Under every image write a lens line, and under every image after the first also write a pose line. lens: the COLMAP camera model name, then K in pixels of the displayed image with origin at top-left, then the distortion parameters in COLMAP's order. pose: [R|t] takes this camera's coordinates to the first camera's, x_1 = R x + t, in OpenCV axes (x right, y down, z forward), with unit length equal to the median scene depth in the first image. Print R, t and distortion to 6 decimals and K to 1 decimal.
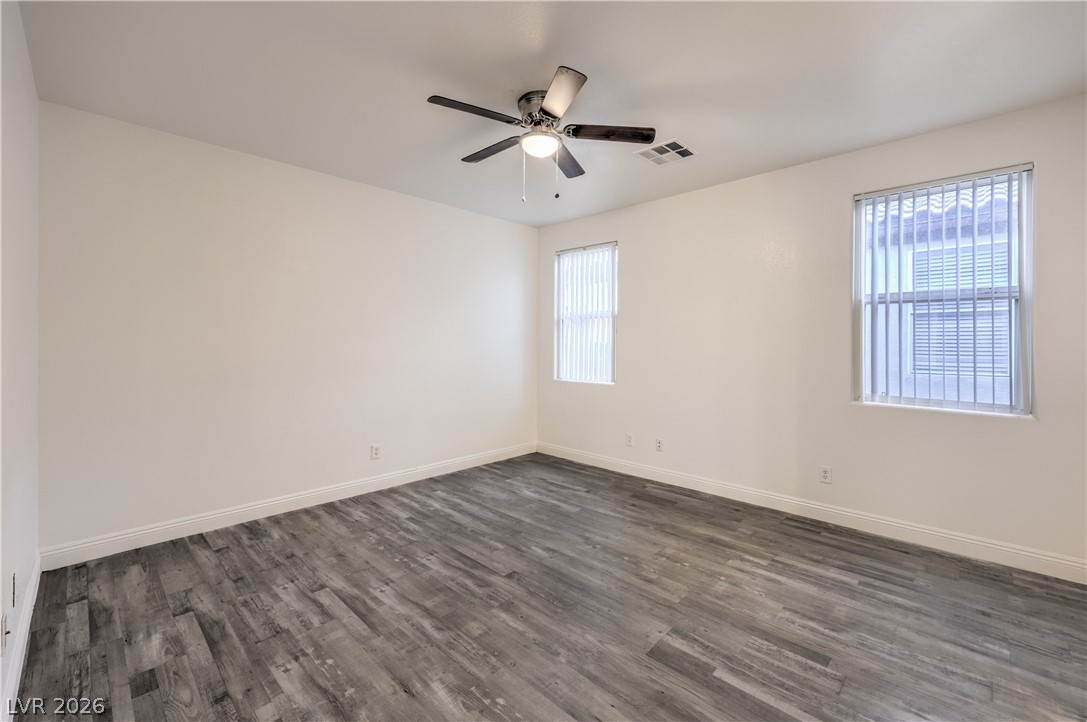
lens RADIAL K [[447.6, 0, 565.5], [0, 447.6, 335.8], [0, 0, 1]] dist [0.000590, -0.000363]
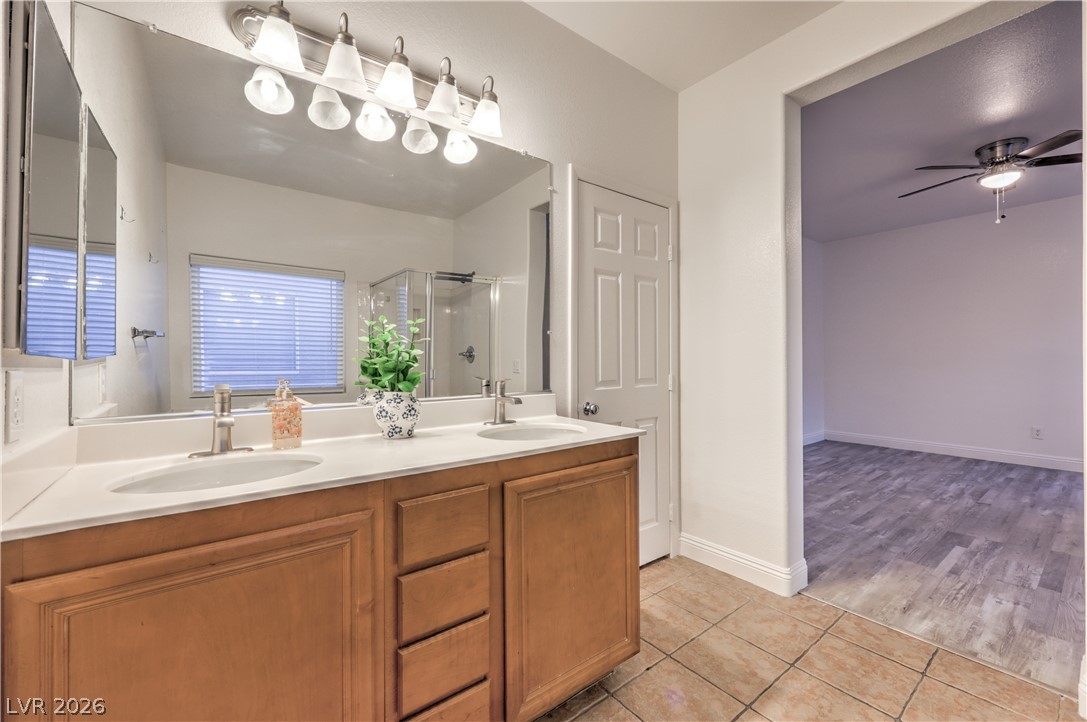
lens RADIAL K [[447.6, 0, 546.3], [0, 447.6, 357.5], [0, 0, 1]] dist [0.000590, -0.000363]
pose [[-0.156964, -0.000351, -0.987604, 1.335766], [0.017891, 0.999835, -0.003199, 0.074065], [0.987442, -0.018171, -0.156932, -0.067471]]
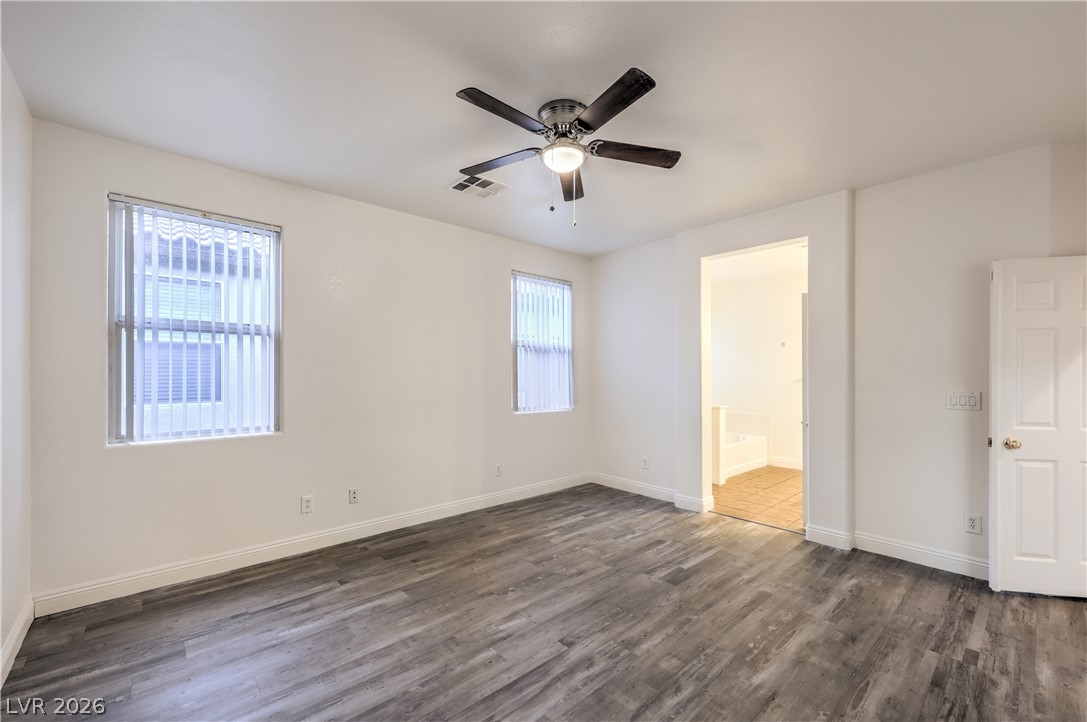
lens RADIAL K [[447.6, 0, 539.0], [0, 447.6, 368.0], [0, 0, 1]] dist [0.000590, -0.000363]
pose [[0.097093, 0.008420, 0.995240, -0.941951], [-0.014204, 0.999874, -0.007073, 0.009825], [-0.995174, -0.013449, 0.097200, 0.928398]]
